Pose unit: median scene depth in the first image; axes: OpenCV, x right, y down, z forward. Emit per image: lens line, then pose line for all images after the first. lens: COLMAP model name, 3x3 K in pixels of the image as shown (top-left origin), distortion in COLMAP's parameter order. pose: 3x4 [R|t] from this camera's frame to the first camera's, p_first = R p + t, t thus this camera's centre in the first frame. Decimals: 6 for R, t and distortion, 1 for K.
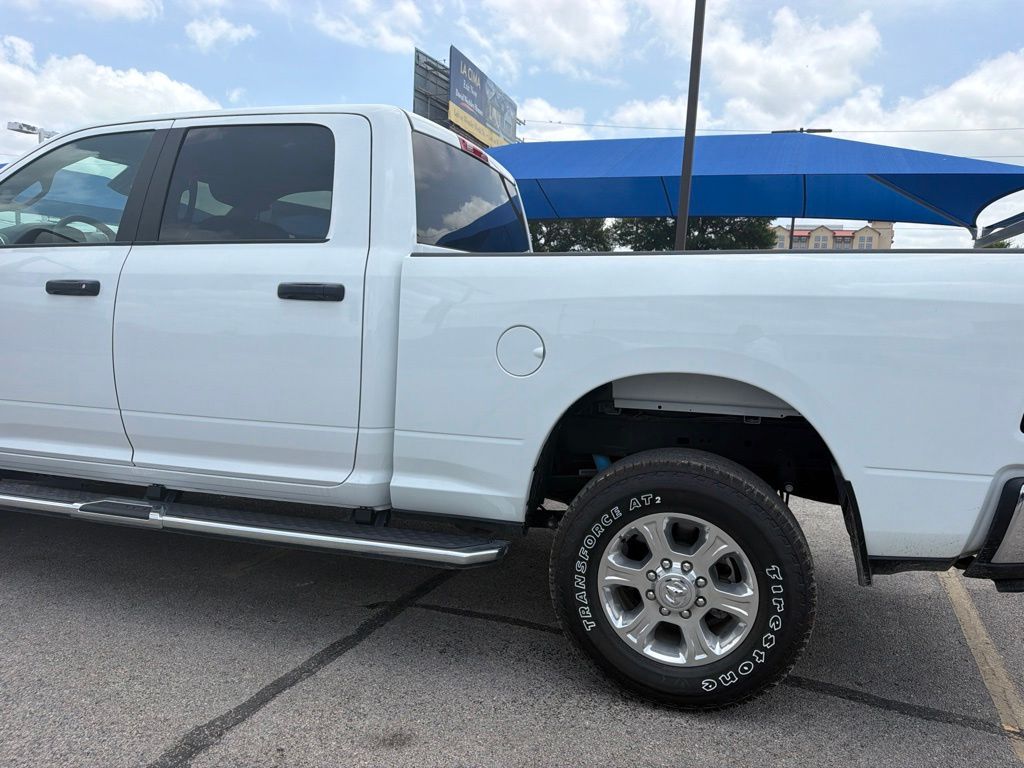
lens RADIAL K [[724.4, 0, 512.1], [0, 724.4, 379.5], [0, 0, 1]] dist [0.034293, -0.053583]
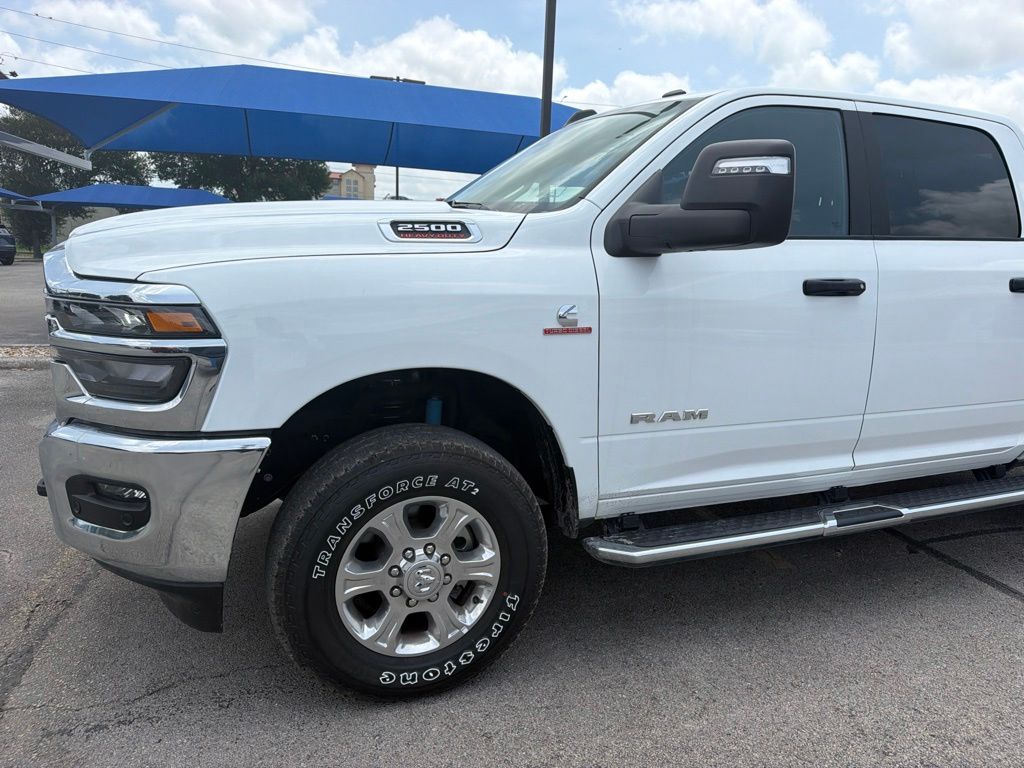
lens RADIAL K [[727.3, 0, 517.1], [0, 727.3, 390.8], [0, 0, 1]] dist [0.035443, -0.043874]
pose [[0.782227, -0.126991, 0.609914, -1.629289], [0.068432, 0.990595, 0.118488, -0.147693], [-0.619224, -0.050947, 0.783560, 0.581538]]
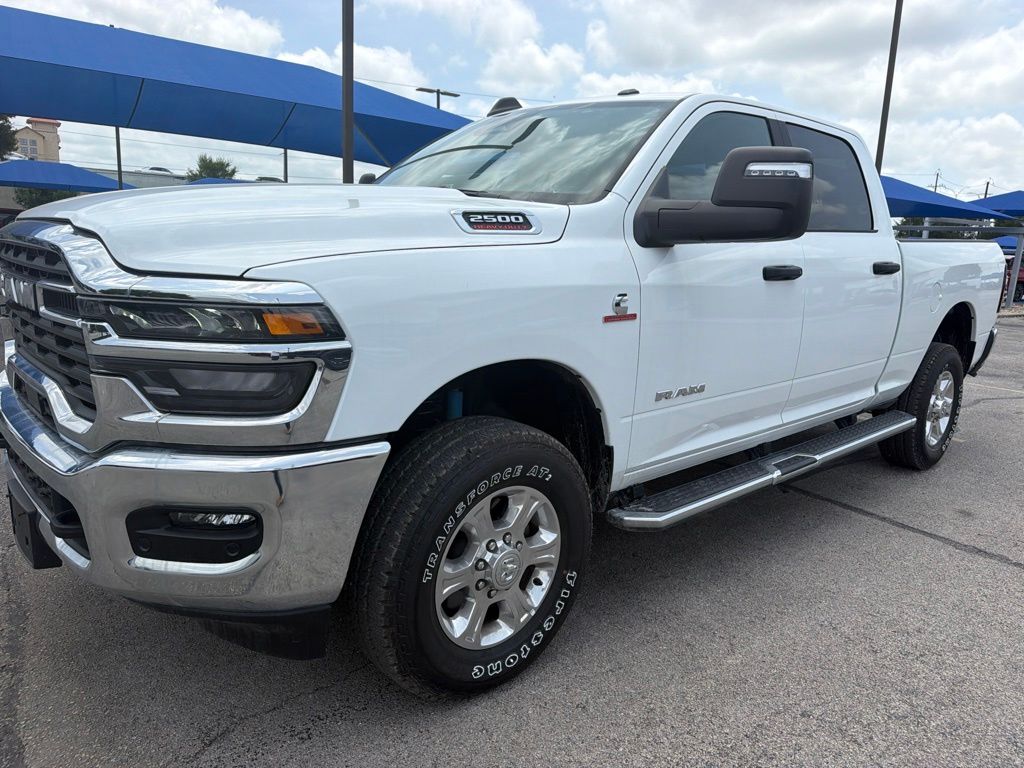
lens RADIAL K [[727.3, 0, 517.1], [0, 727.3, 390.8], [0, 0, 1]] dist [0.035443, -0.043874]
pose [[0.518572, -0.189930, 0.833672, -1.890459], [0.077900, 0.981456, 0.175142, -0.191646], [-0.851478, -0.025881, 0.523751, 0.844929]]
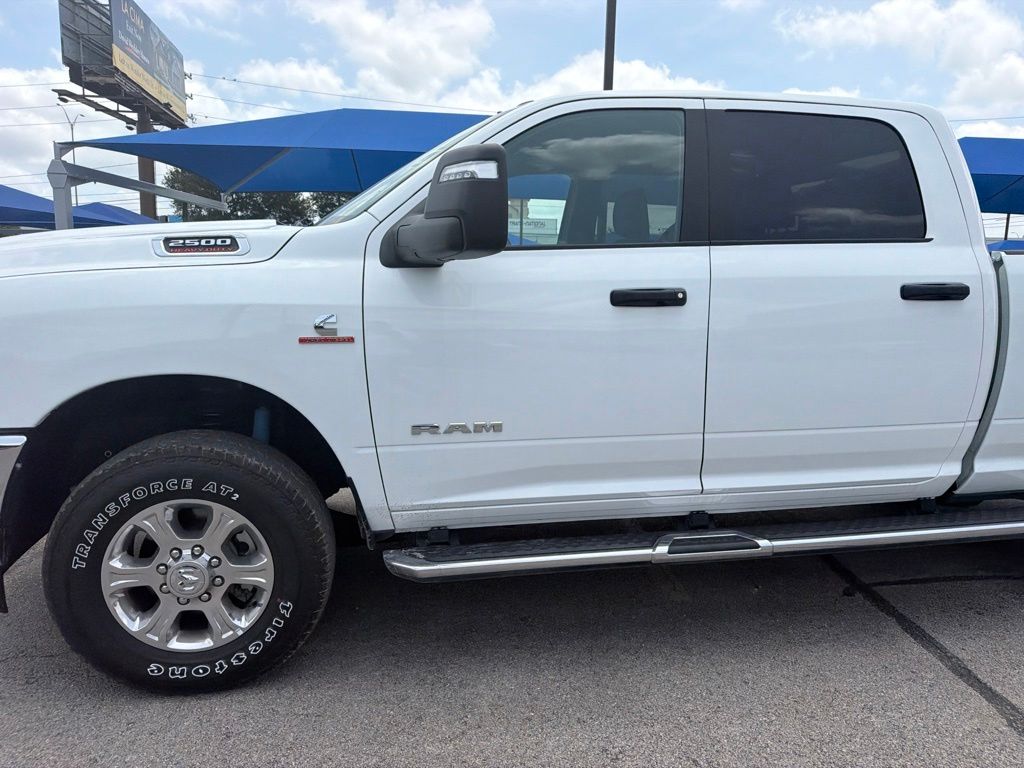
lens RADIAL K [[727.3, 0, 517.1], [0, 727.3, 390.8], [0, 0, 1]] dist [0.035443, -0.043874]
pose [[0.892856, -0.095314, 0.440140, -1.242101], [0.072953, 0.995049, 0.067491, -0.094556], [-0.444394, -0.028150, 0.895389, 0.341833]]
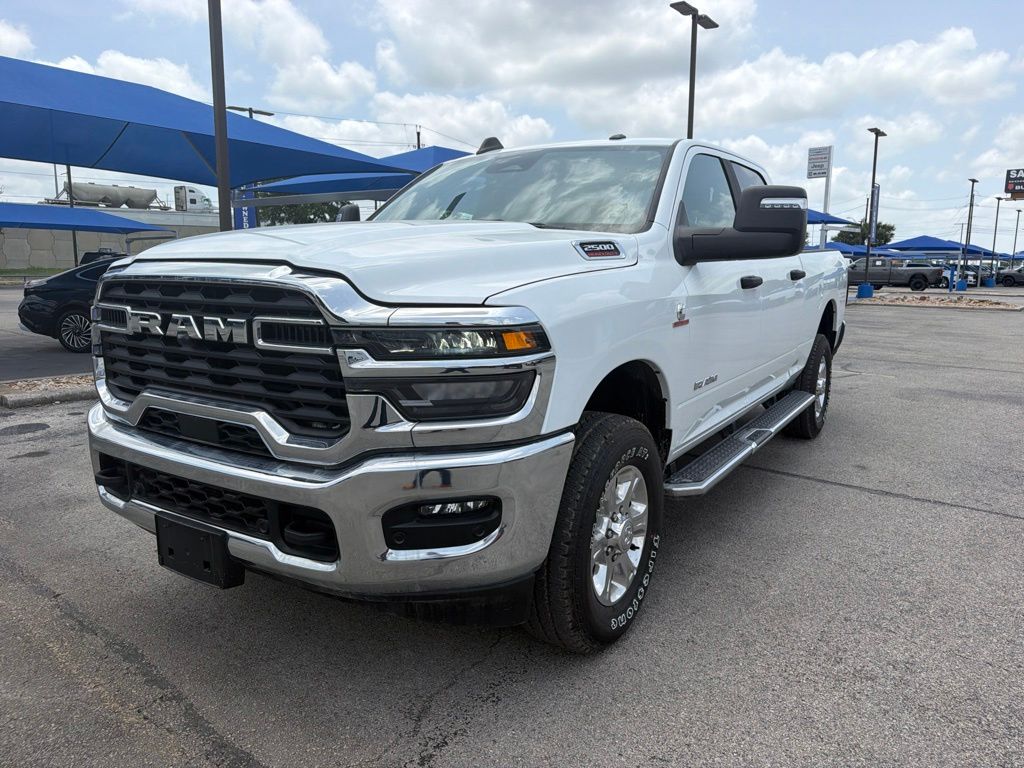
lens RADIAL K [[730.6, 0, 518.4], [0, 730.6, 376.8], [0, 0, 1]] dist [0.039435, -0.050959]
pose [[0.279845, -0.185768, 0.941901, -2.195289], [0.113672, 0.980610, 0.159630, -0.238890], [-0.953292, 0.062397, 0.295536, 1.120117]]
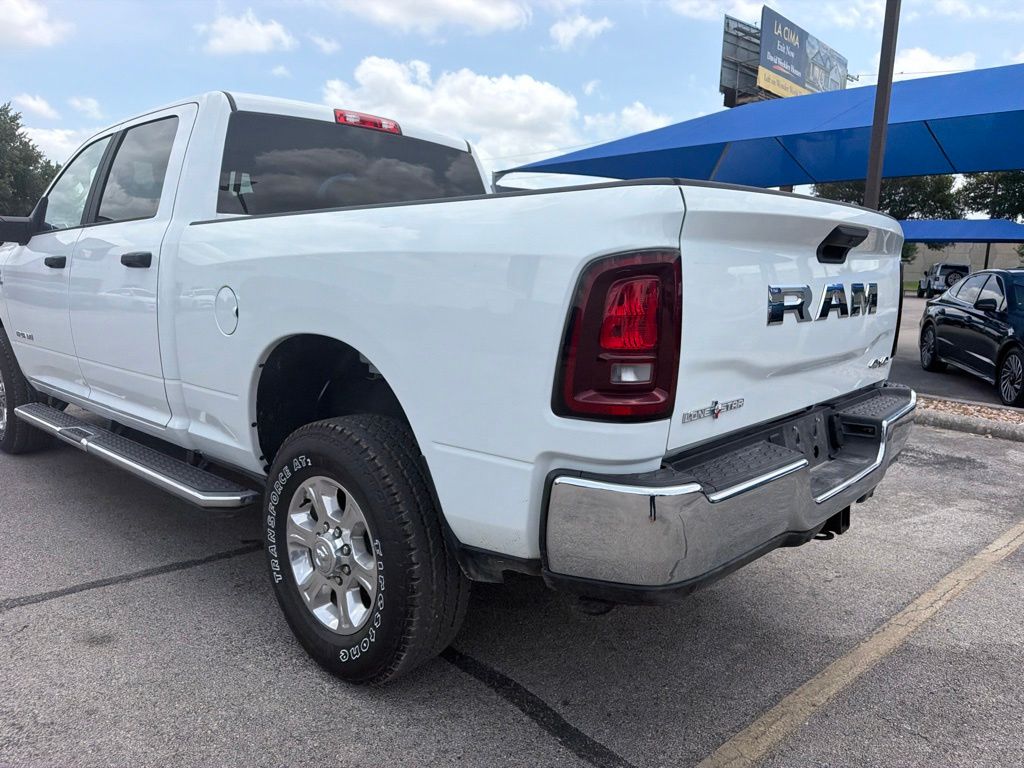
lens RADIAL K [[726.0, 0, 509.8], [0, 726.0, 373.8], [0, 0, 1]] dist [-0.003343, -0.003543]
pose [[0.899669, 0.046799, -0.434056, 0.774654], [-0.038259, 0.998864, 0.028396, 0.006265], [0.434892, -0.008941, 0.900438, 0.200389]]
